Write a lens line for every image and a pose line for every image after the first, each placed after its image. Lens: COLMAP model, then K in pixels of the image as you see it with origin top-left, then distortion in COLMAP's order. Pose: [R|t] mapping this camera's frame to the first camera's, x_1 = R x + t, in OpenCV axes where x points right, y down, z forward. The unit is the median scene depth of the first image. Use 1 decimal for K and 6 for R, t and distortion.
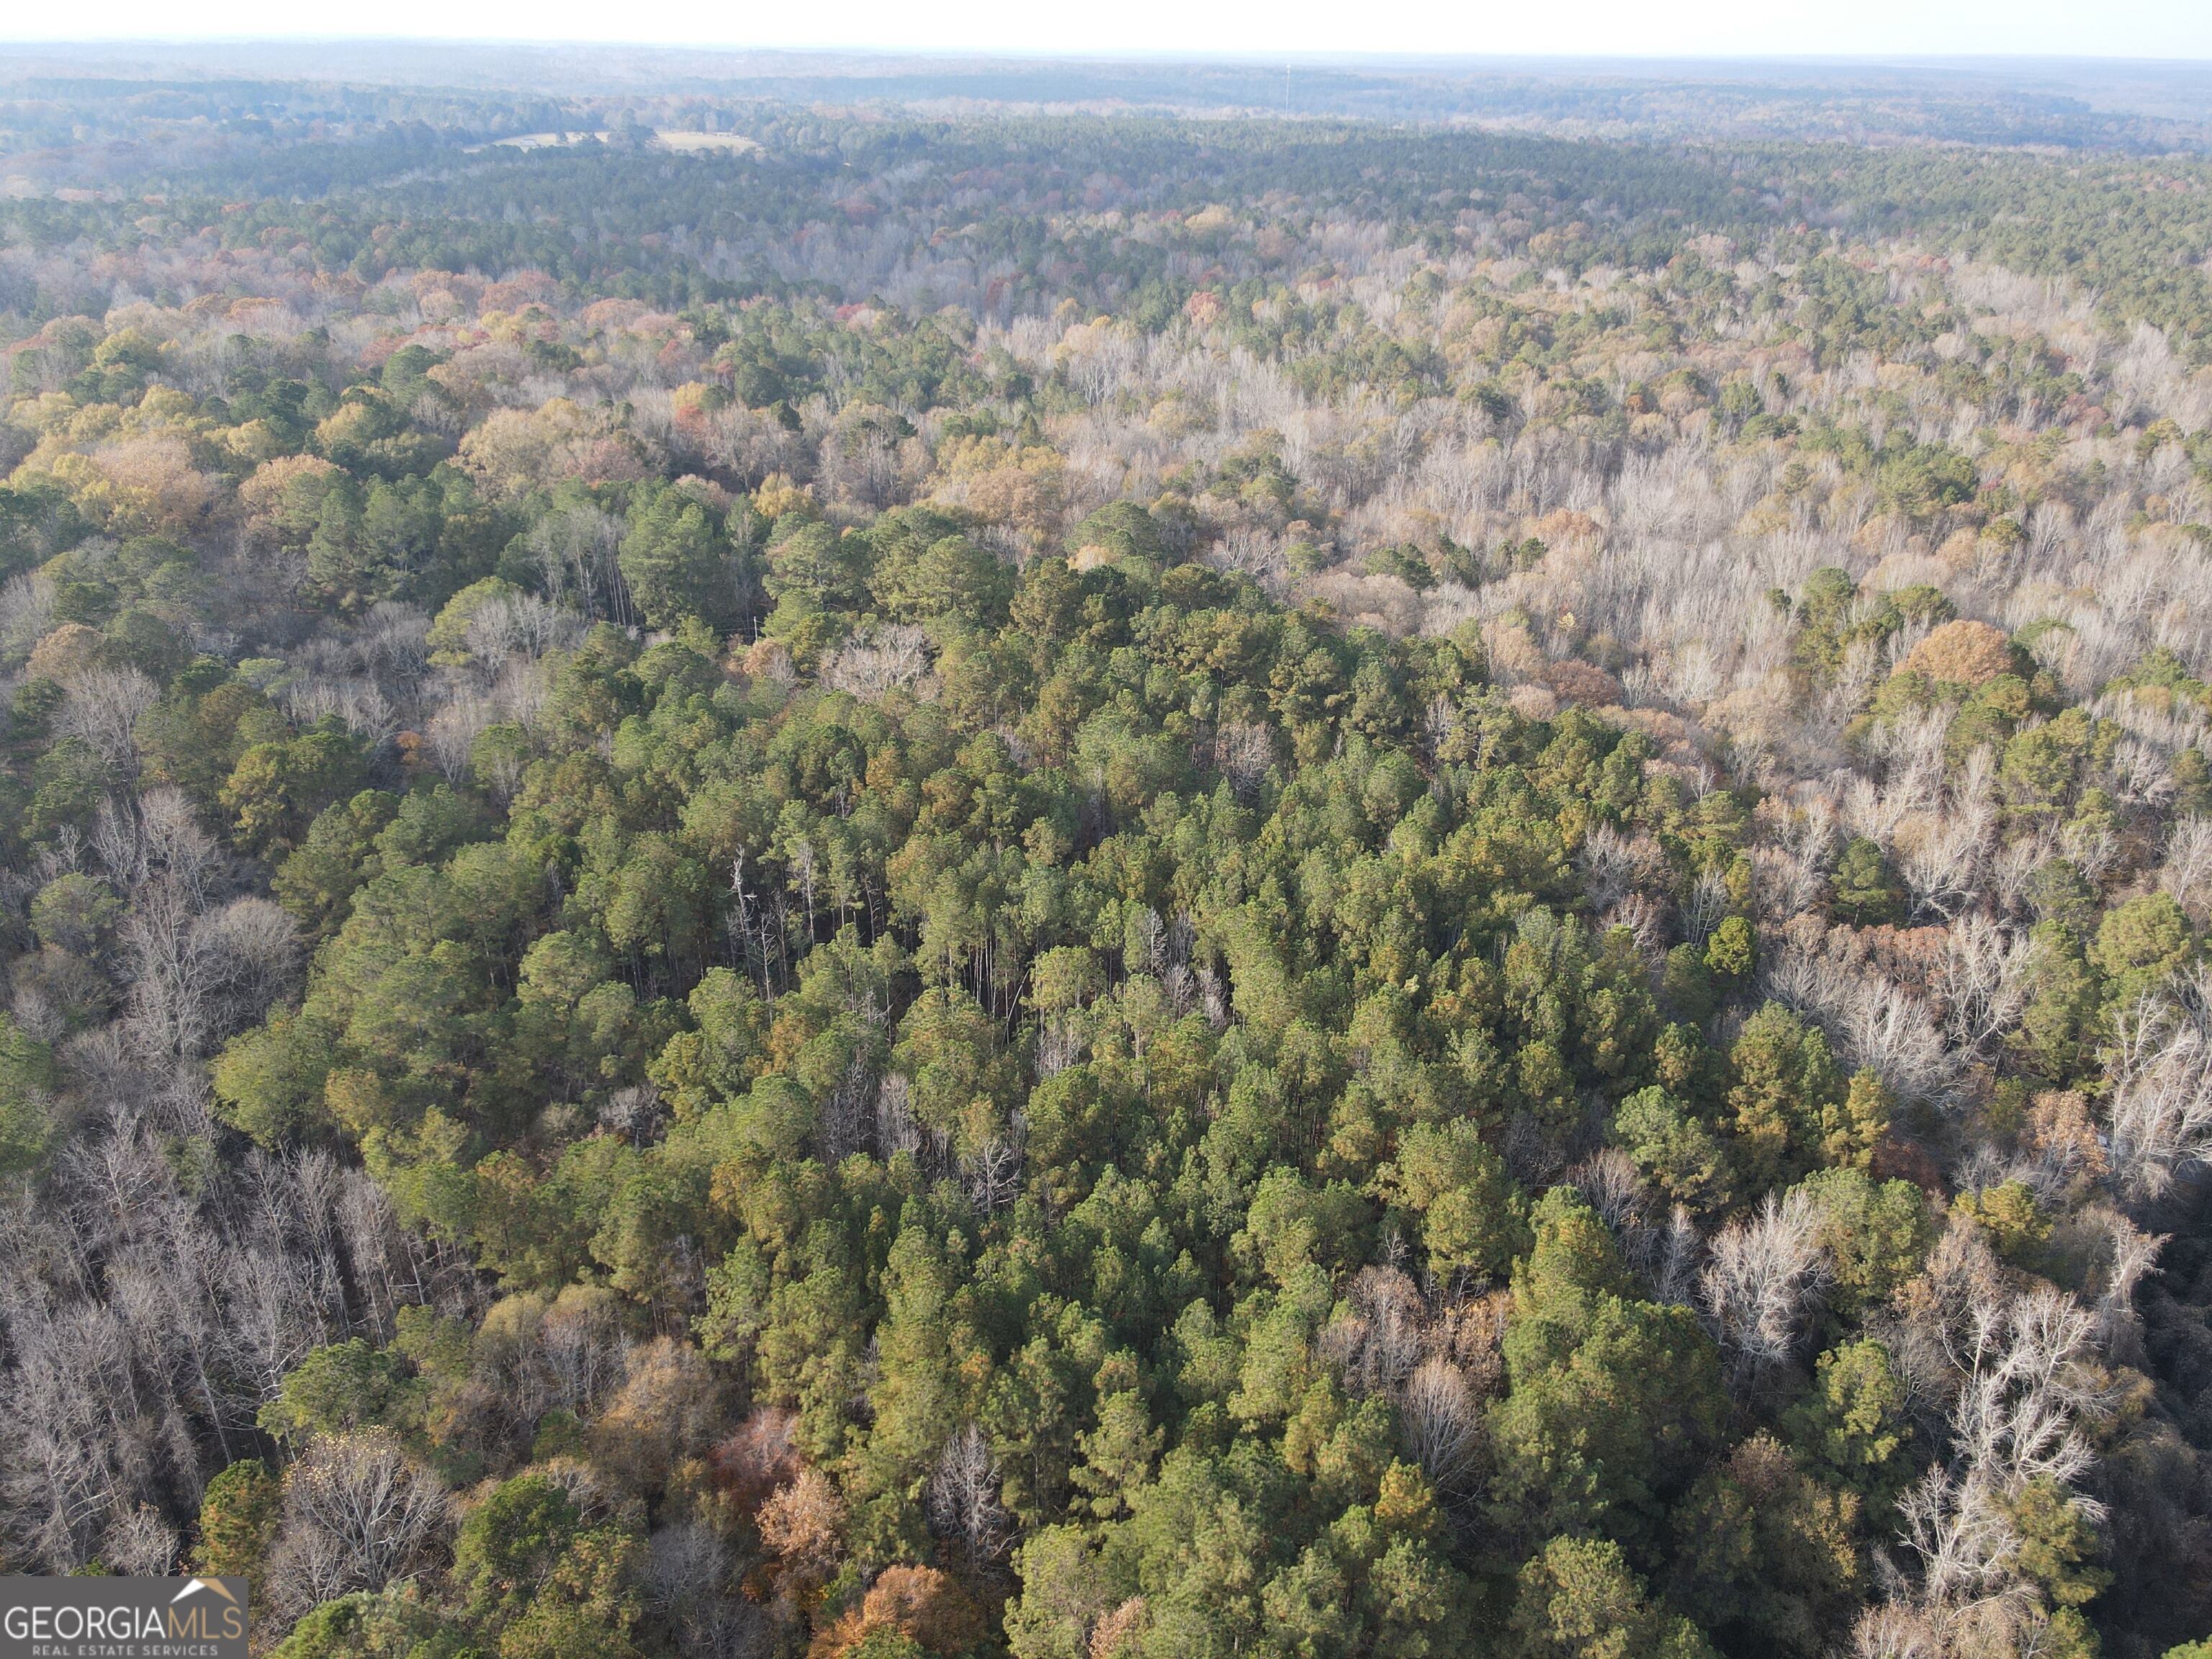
lens RADIAL K [[1595.1, 0, 1108.7], [0, 1595.1, 886.9], [0, 0, 1]] dist [0.030260, -0.000246]
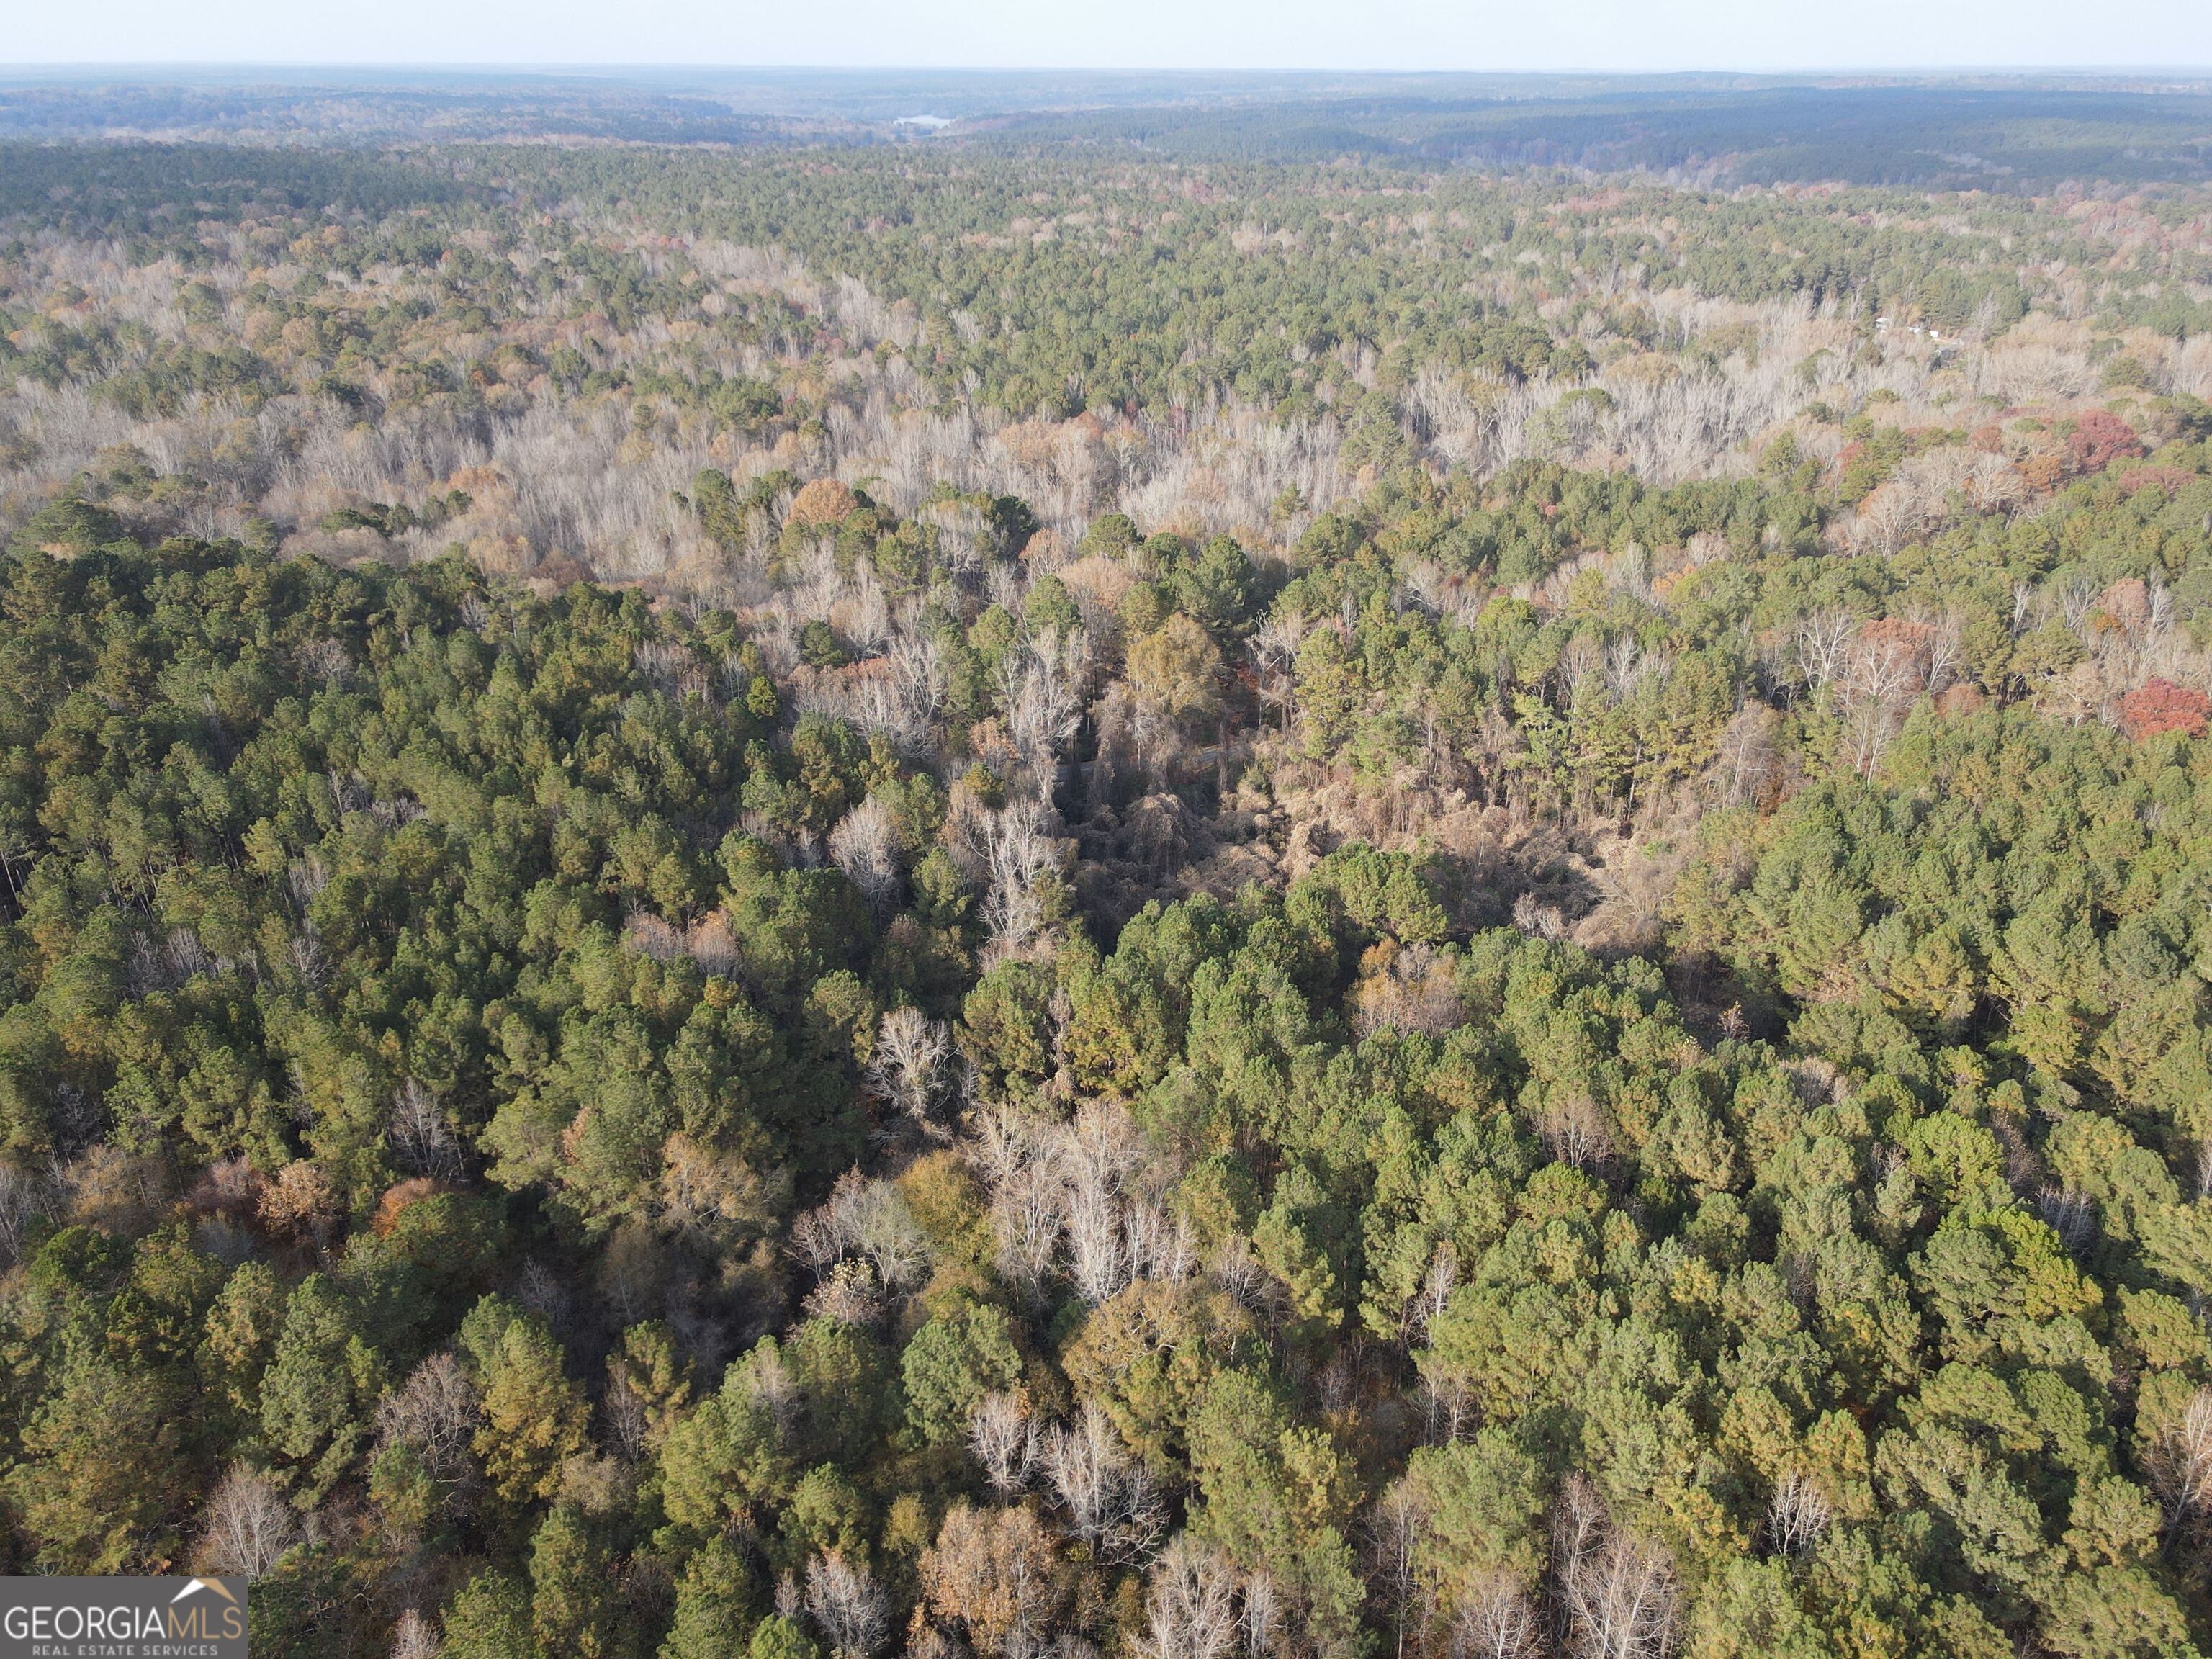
lens RADIAL K [[1616.8, 0, 1106.0], [0, 1616.8, 829.5], [0, 0, 1]] dist [0.033750, -0.013863]
pose [[0.759779, -0.289736, 0.582056, -0.151477], [0.311052, 0.948104, 0.065920, 0.092884], [-0.570949, 0.130965, 0.810473, -0.189779]]
